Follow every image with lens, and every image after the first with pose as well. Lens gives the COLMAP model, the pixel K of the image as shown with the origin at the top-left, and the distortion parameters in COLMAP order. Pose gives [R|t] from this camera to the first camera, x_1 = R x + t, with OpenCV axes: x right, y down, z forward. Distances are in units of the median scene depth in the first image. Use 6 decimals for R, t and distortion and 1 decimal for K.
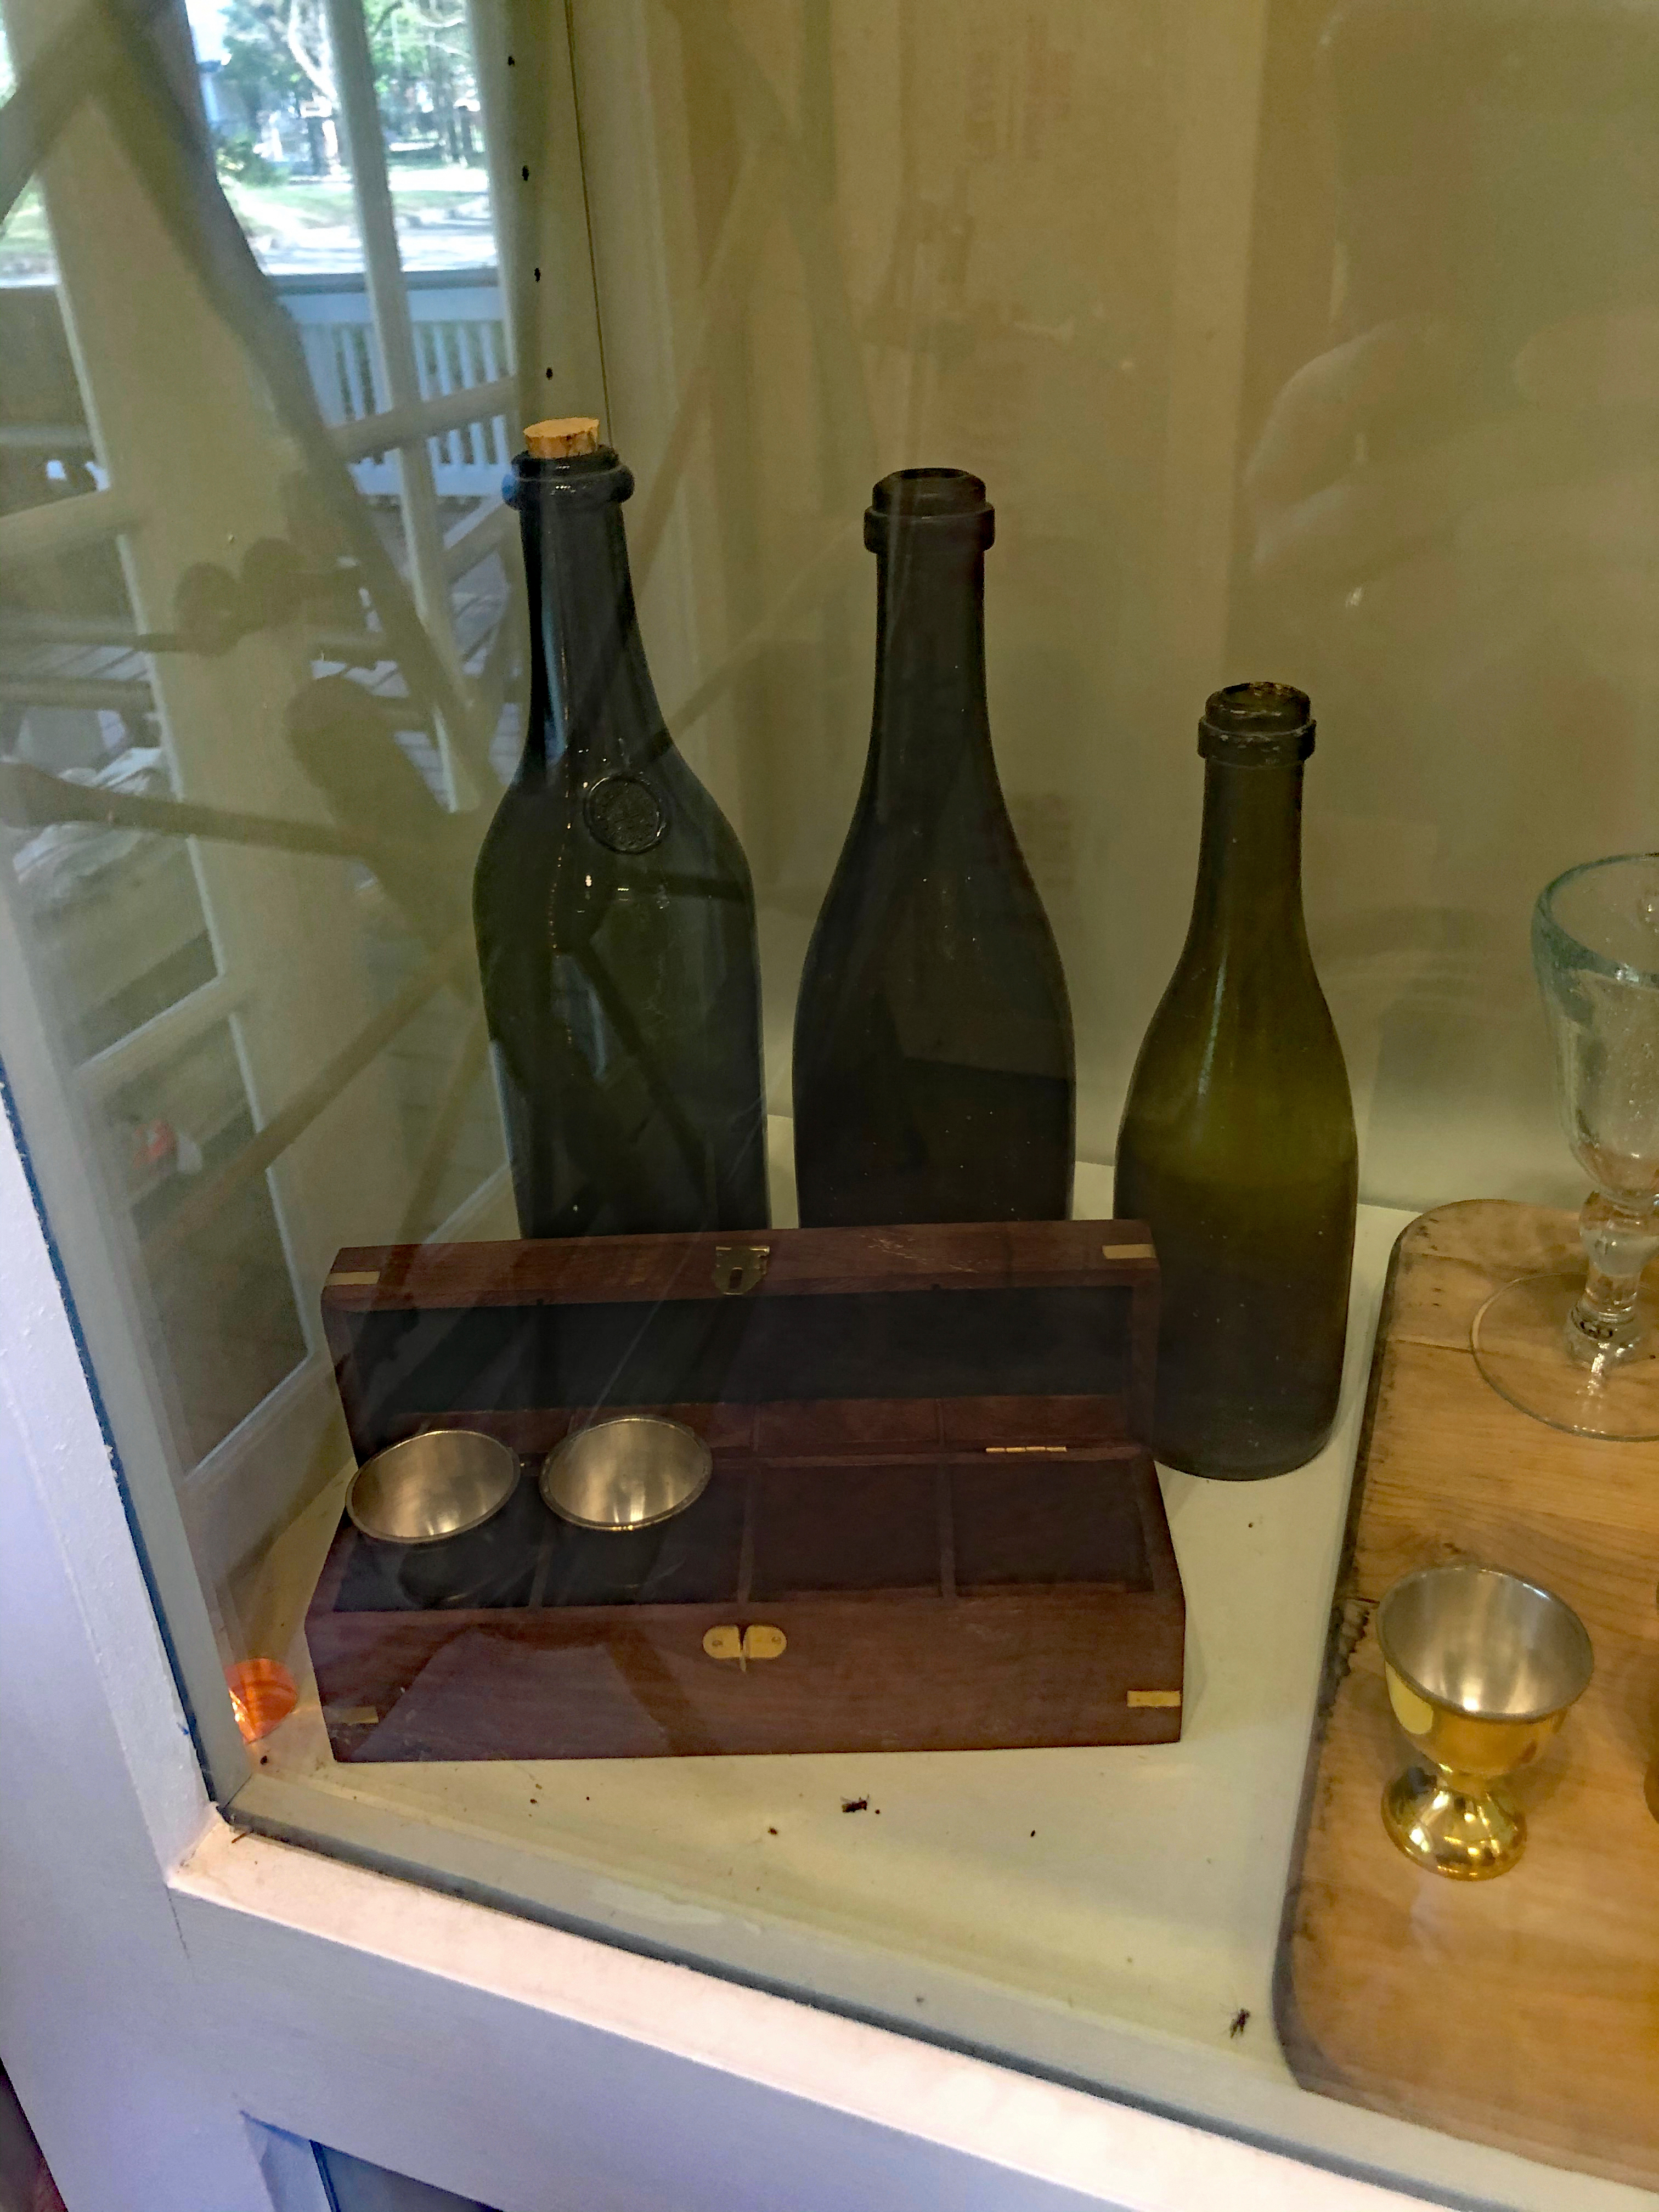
lens RADIAL K [[1797.8, 0, 829.5], [0, 1797.8, 1106.0], [0, 0, 1]] dist [0.072684, -0.103053]
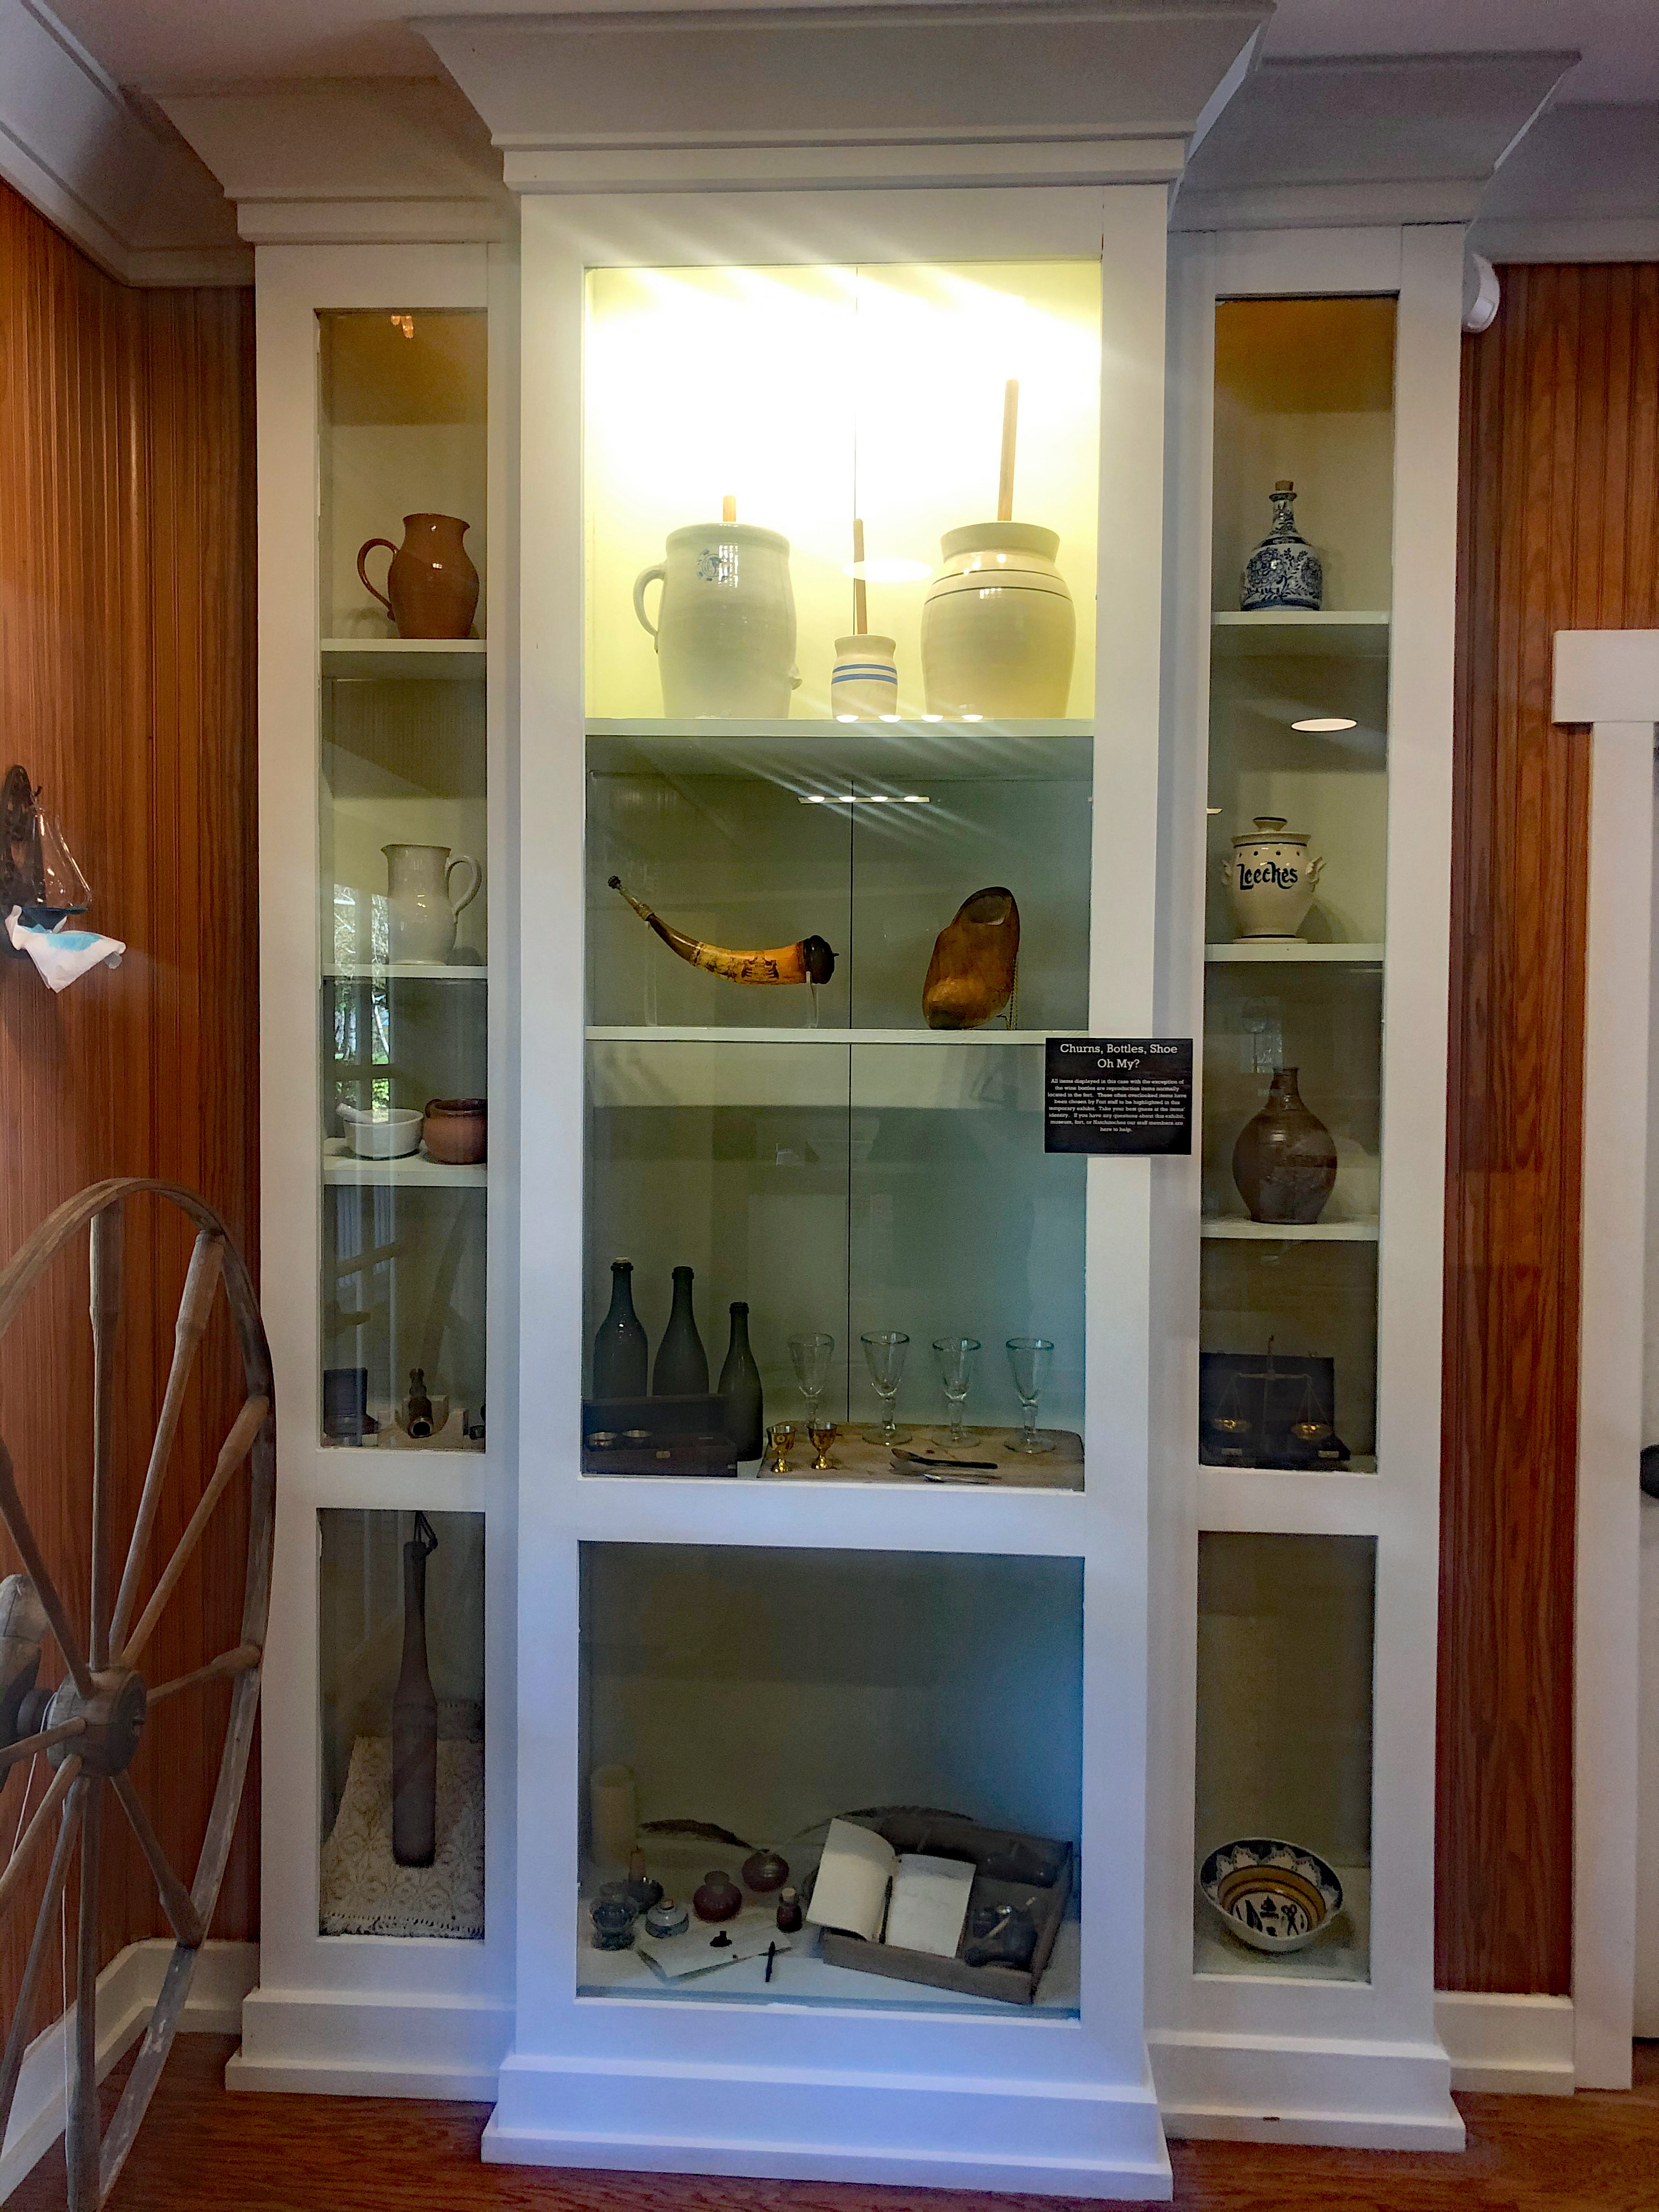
lens RADIAL K [[1849.5, 0, 822.5], [0, 1849.5, 1143.1], [0, 0, 1]] dist [0.065830, 0.003624]
pose [[0.959348, 0.033017, 0.280287, -1.006108], [0.093032, 0.900628, -0.424516, 1.574313], [-0.266450, 0.433334, 0.860945, -3.738868]]
